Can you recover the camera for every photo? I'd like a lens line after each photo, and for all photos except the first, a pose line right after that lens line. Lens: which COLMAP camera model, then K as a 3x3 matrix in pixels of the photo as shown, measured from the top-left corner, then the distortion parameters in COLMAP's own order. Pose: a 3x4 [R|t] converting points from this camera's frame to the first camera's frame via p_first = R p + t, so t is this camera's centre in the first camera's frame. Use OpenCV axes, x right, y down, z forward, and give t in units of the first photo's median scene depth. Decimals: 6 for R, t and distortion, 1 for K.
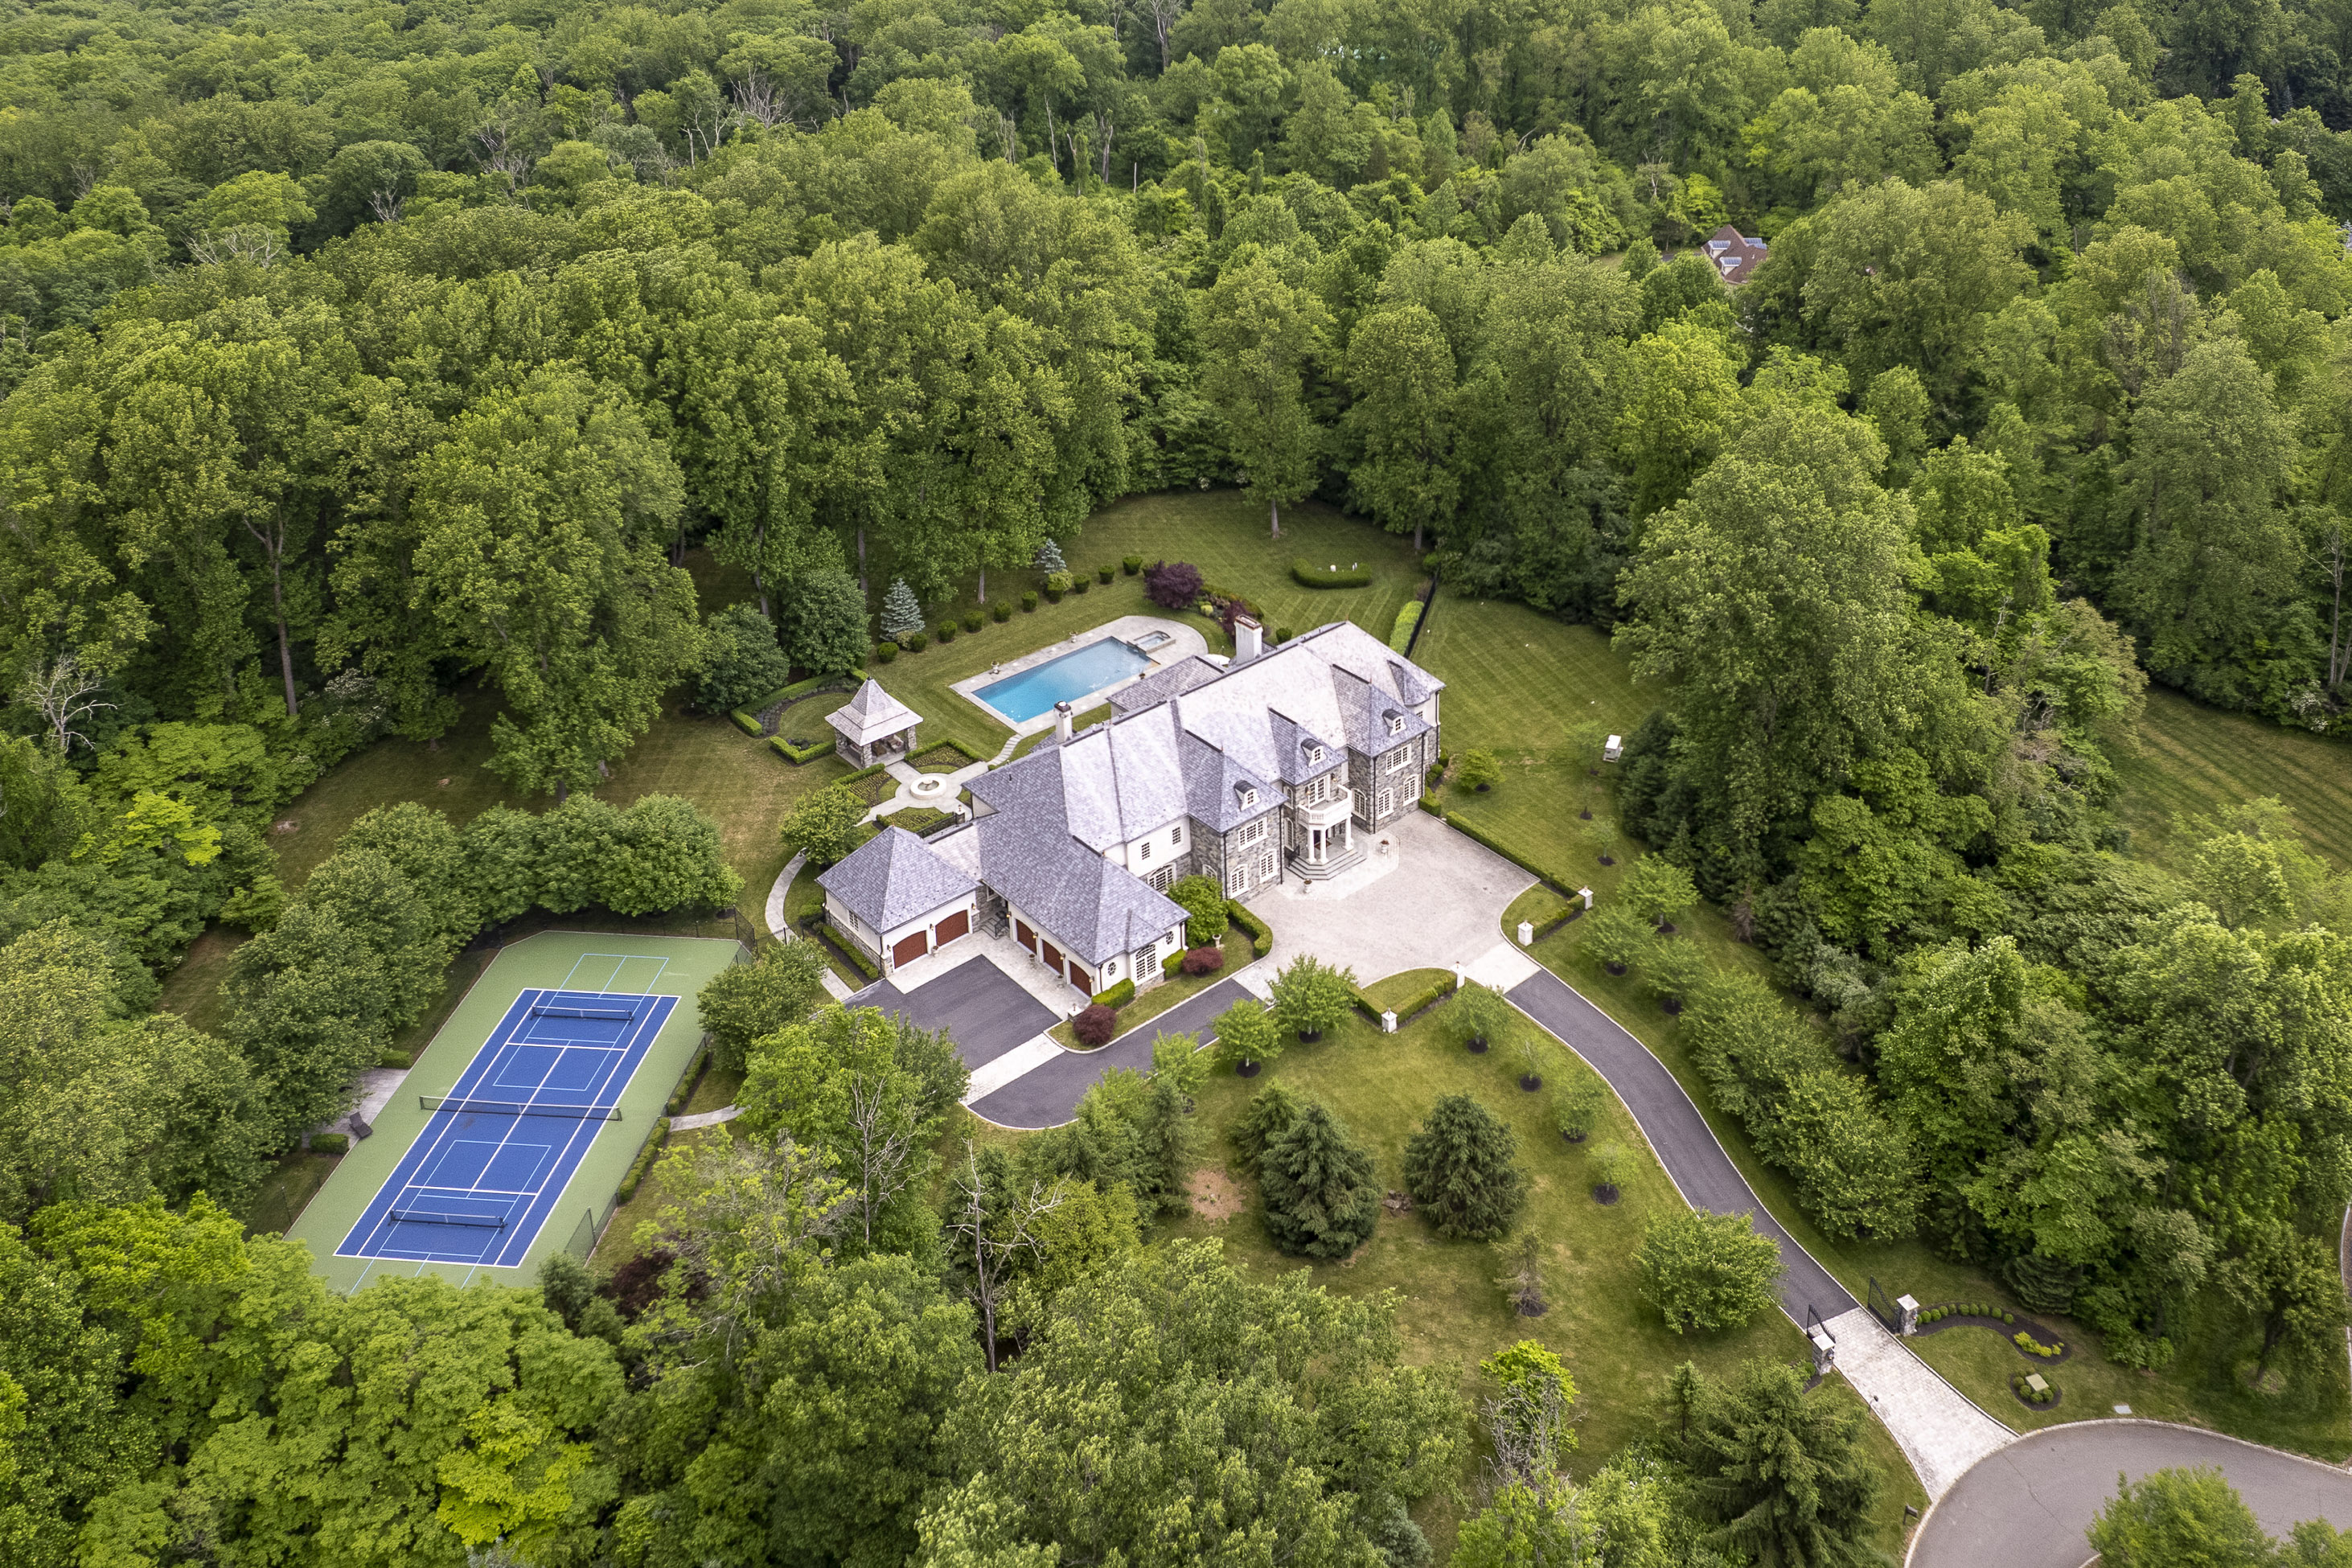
lens RADIAL K [[1694.5, 0, 1328.5], [0, 1694.5, 687.9], [0, 0, 1]] dist [-0.035077, 0.002136]
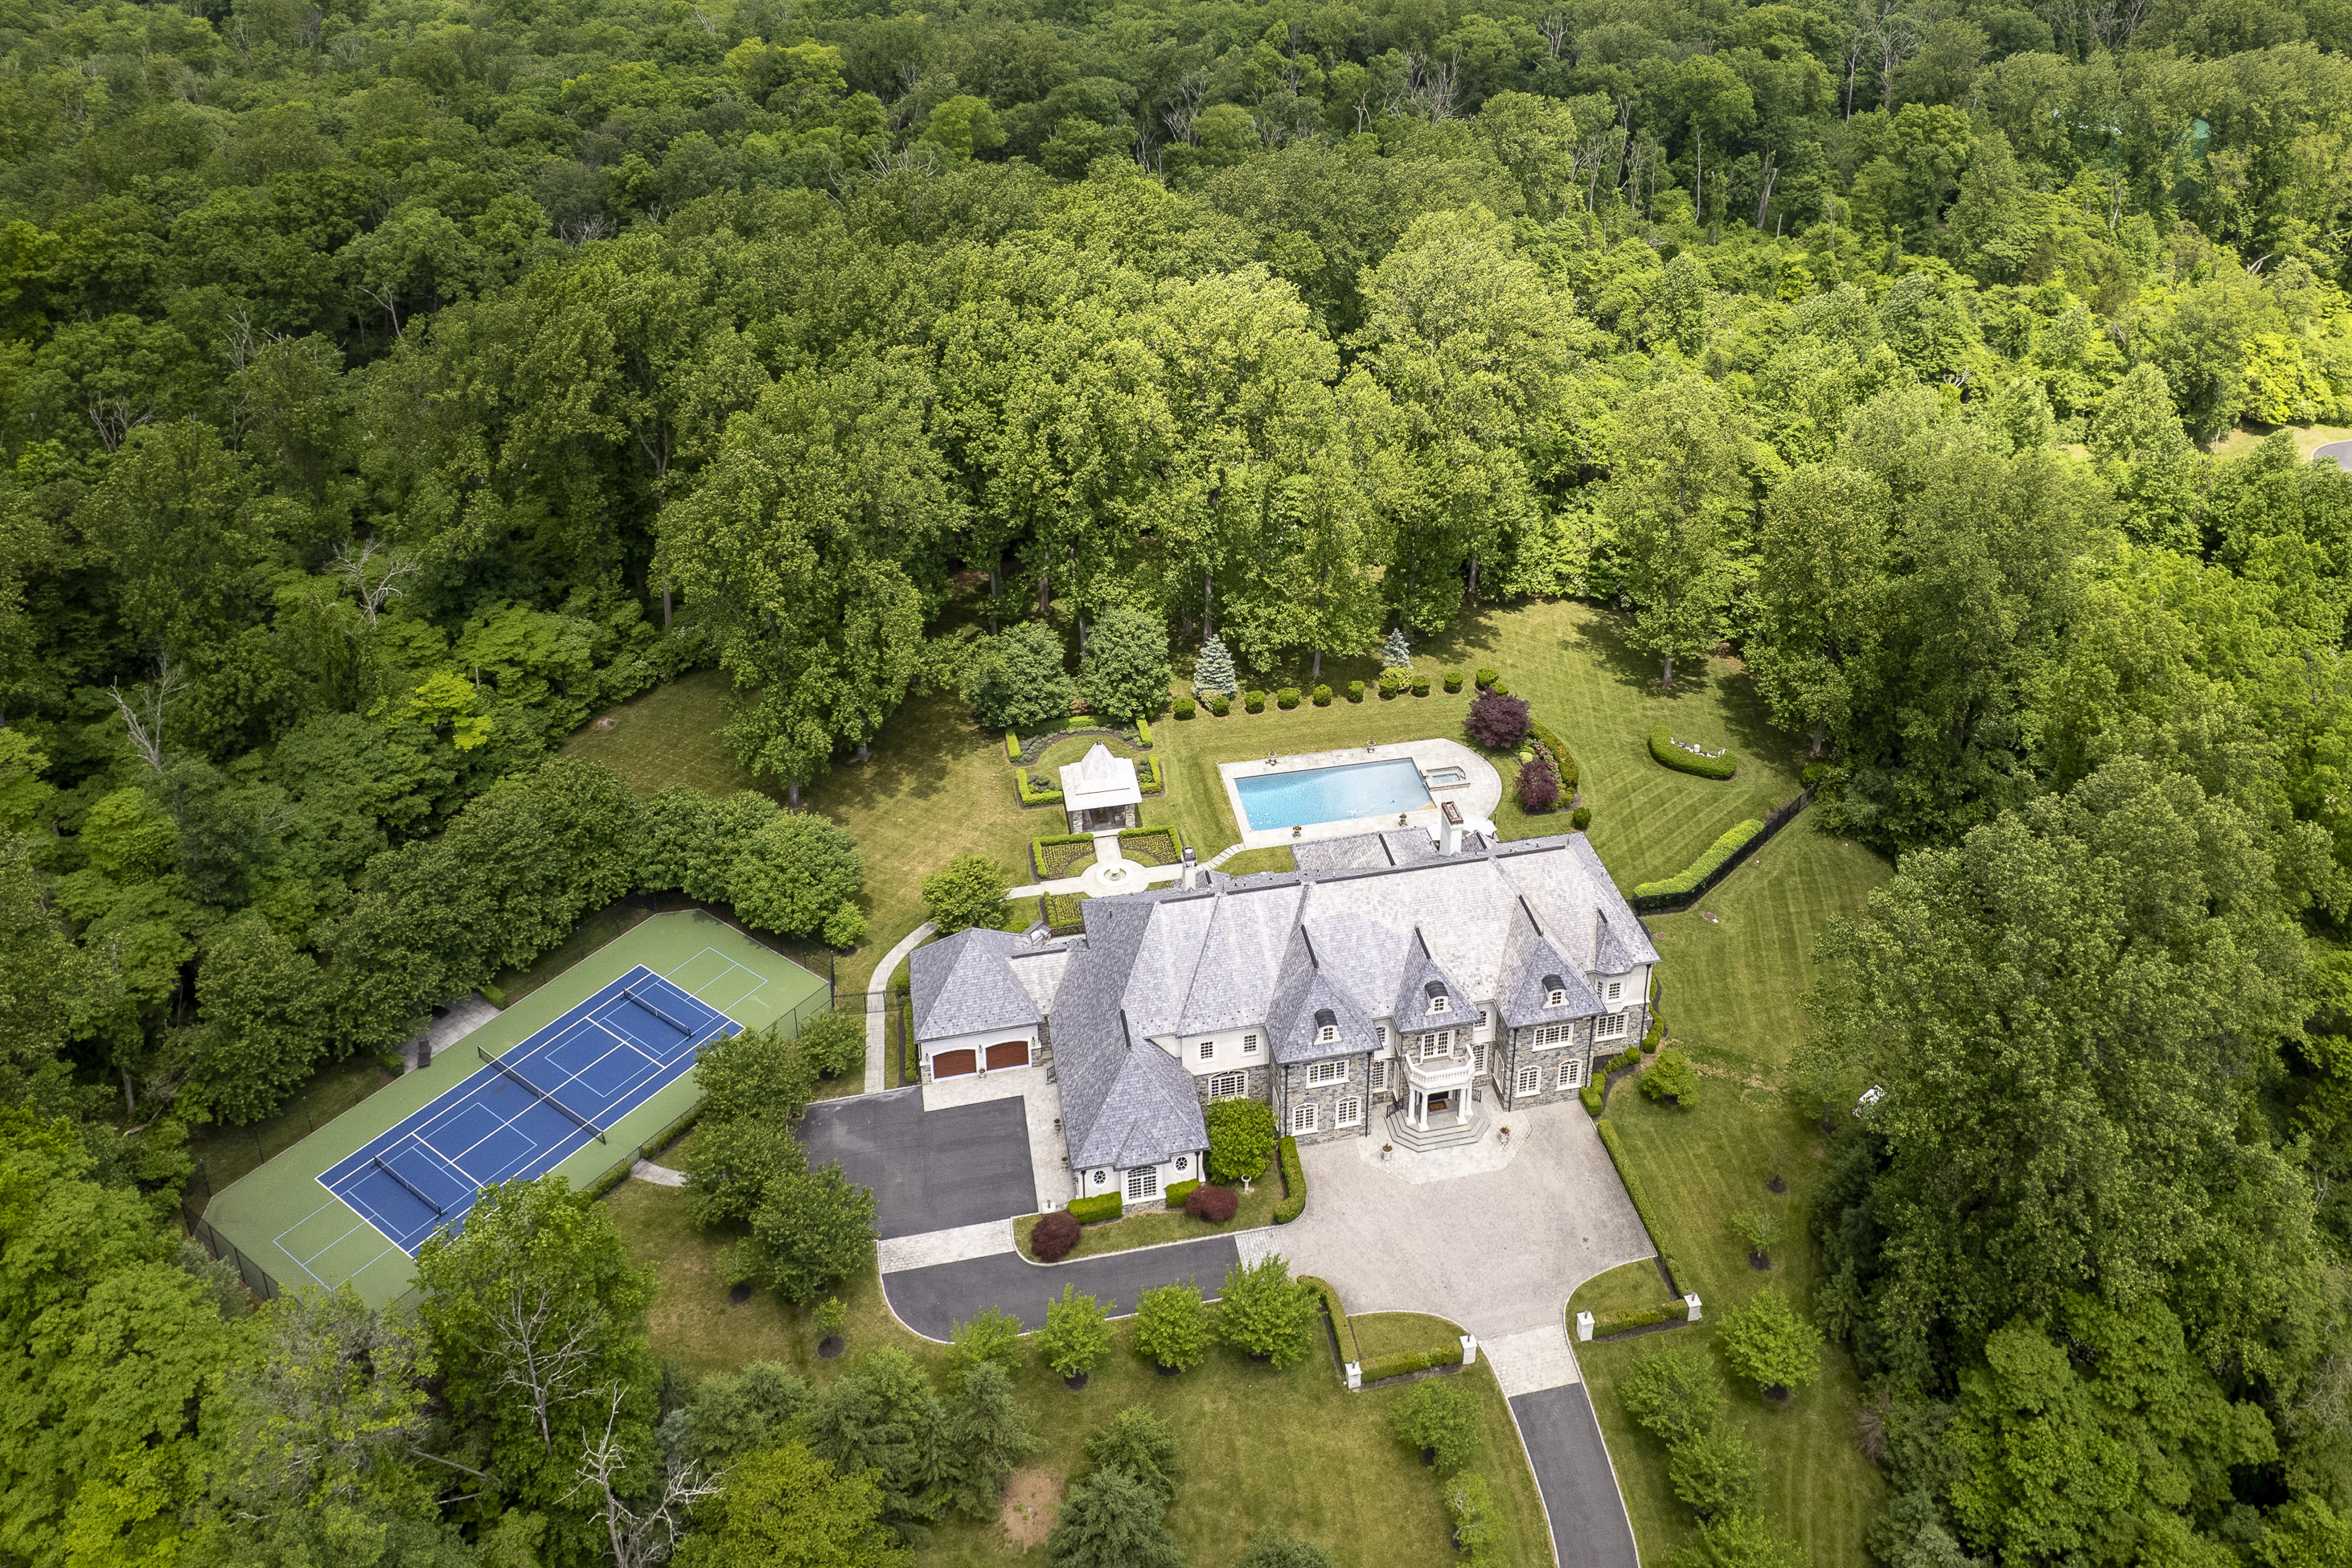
lens RADIAL K [[1694.5, 0, 1328.5], [0, 1694.5, 687.9], [0, 0, 1]] dist [-0.035077, 0.002136]
pose [[0.886247, 0.262762, -0.381474, 0.221425], [-0.261618, 0.963551, 0.055904, -0.141877], [0.382259, 0.050256, 0.922688, 0.226177]]
